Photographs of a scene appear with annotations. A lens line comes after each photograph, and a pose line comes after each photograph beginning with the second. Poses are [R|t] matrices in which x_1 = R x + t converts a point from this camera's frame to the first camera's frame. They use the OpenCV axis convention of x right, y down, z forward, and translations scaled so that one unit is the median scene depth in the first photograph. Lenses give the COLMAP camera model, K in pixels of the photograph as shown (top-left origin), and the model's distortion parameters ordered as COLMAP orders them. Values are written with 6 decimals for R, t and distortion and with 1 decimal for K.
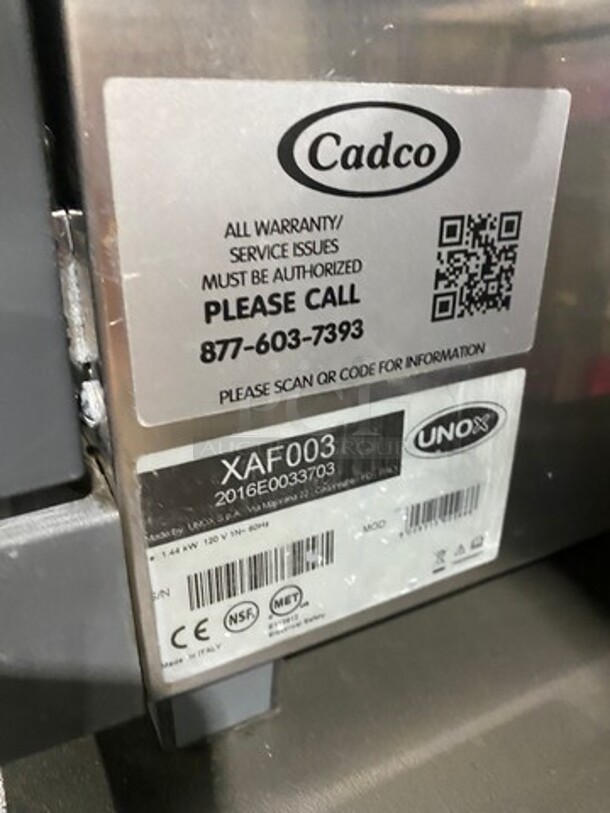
lens RADIAL K [[621.6, 0, 300.1], [0, 621.6, 400.4], [0, 0, 1]] dist [0.061185, -0.004761]
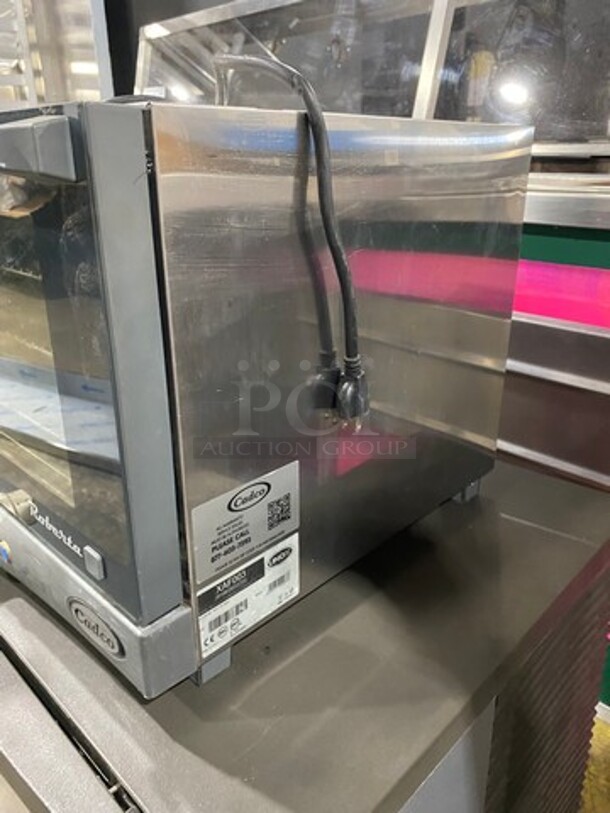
lens RADIAL K [[621.6, 0, 311.8], [0, 621.6, 404.5], [0, 0, 1]] dist [0.061185, -0.004761]
pose [[0.944794, -0.121303, 0.304383, -0.528394], [0.131113, 0.991296, -0.011920, -0.752013], [-0.300288, 0.051171, 0.952475, -2.384794]]
